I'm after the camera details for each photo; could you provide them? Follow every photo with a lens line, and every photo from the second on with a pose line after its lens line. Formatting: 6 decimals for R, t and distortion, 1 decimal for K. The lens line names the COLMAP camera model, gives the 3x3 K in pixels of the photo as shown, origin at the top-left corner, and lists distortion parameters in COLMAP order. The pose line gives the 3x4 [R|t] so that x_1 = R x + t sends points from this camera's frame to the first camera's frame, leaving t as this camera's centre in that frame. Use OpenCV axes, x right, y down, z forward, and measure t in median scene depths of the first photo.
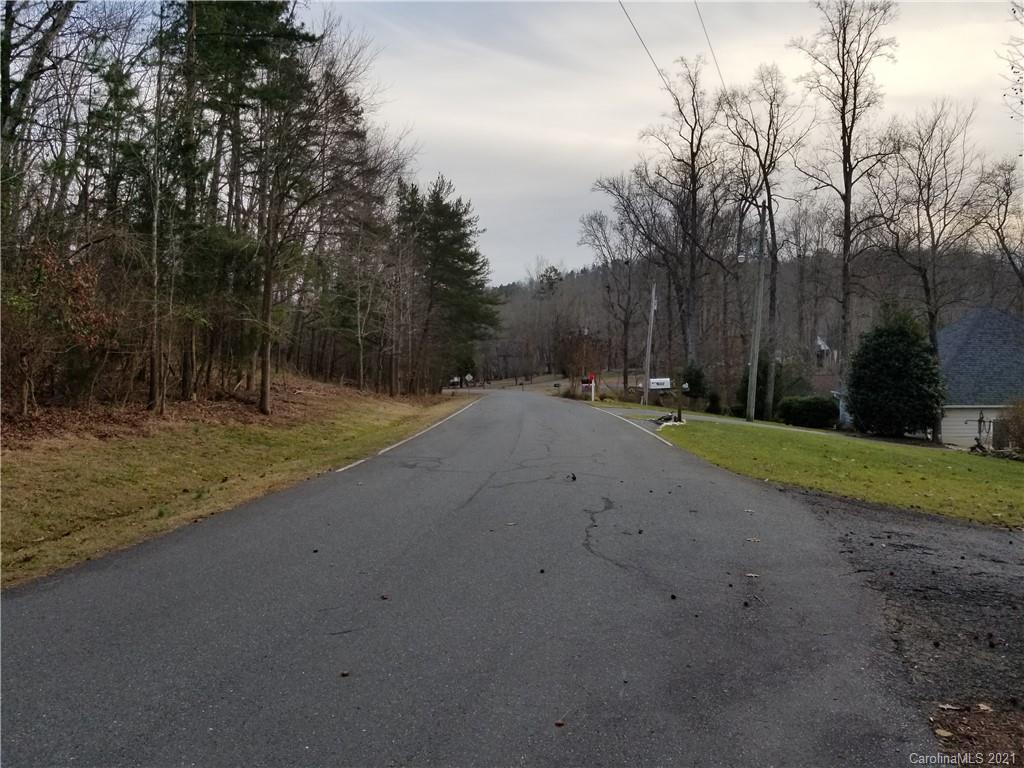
lens RADIAL K [[784.1, 0, 491.9], [0, 784.1, 361.4], [0, 0, 1]] dist [0.063024, -0.099799]
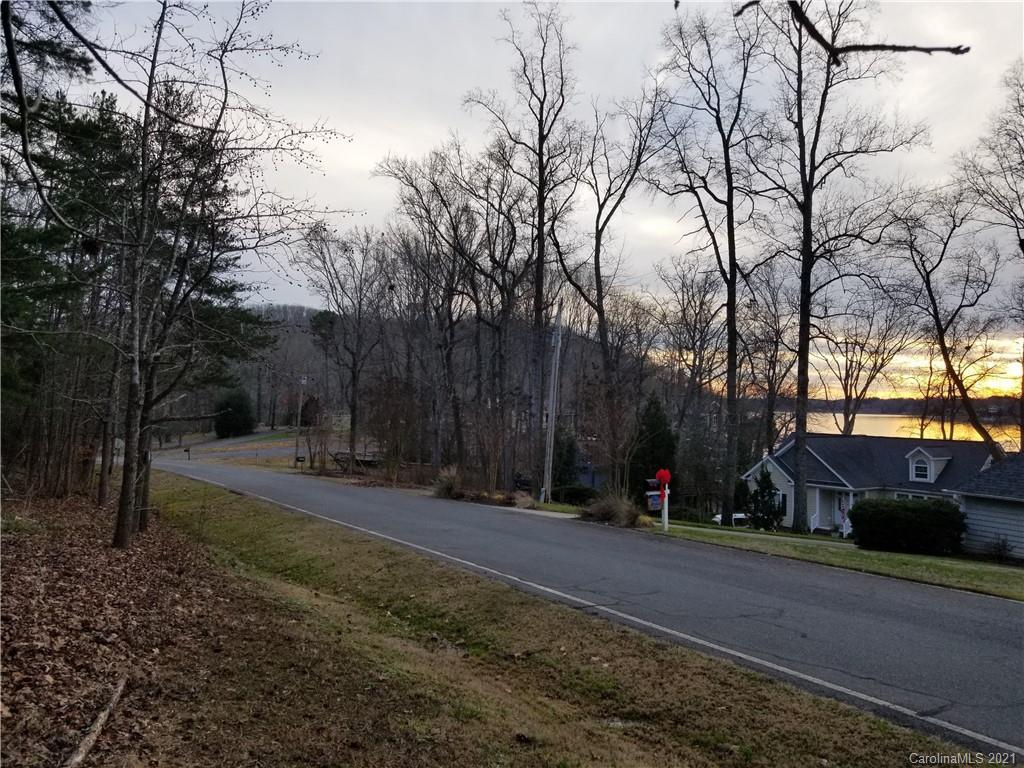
lens RADIAL K [[786.3, 0, 497.5], [0, 786.3, 365.4], [0, 0, 1]] dist [0.075055, -0.127650]
pose [[0.879511, 0.047773, 0.473475, -0.130537], [-0.017468, 0.997519, -0.068201, -0.008009], [-0.475558, 0.051713, 0.878163, 0.482856]]
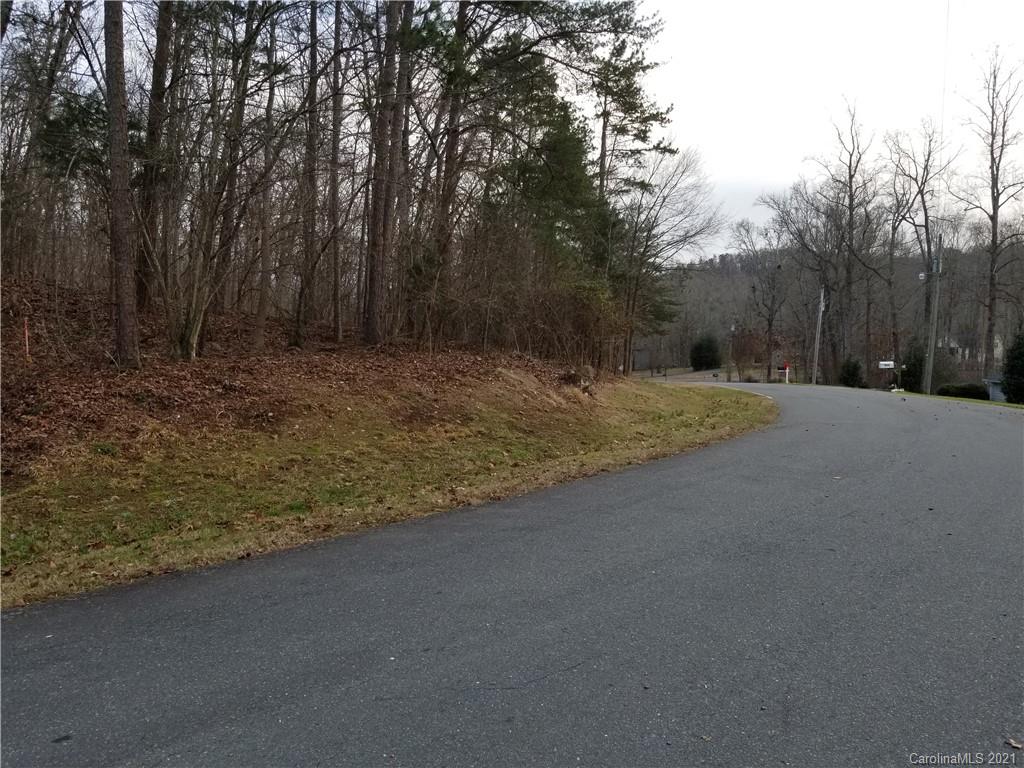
lens RADIAL K [[785.2, 0, 514.6], [0, 785.2, 357.4], [0, 0, 1]] dist [0.048787, -0.058093]
pose [[0.995230, 0.014371, -0.096489, -0.143545], [-0.014061, 0.999894, 0.003885, 0.006967], [0.096535, -0.002509, 0.995326, -0.243467]]
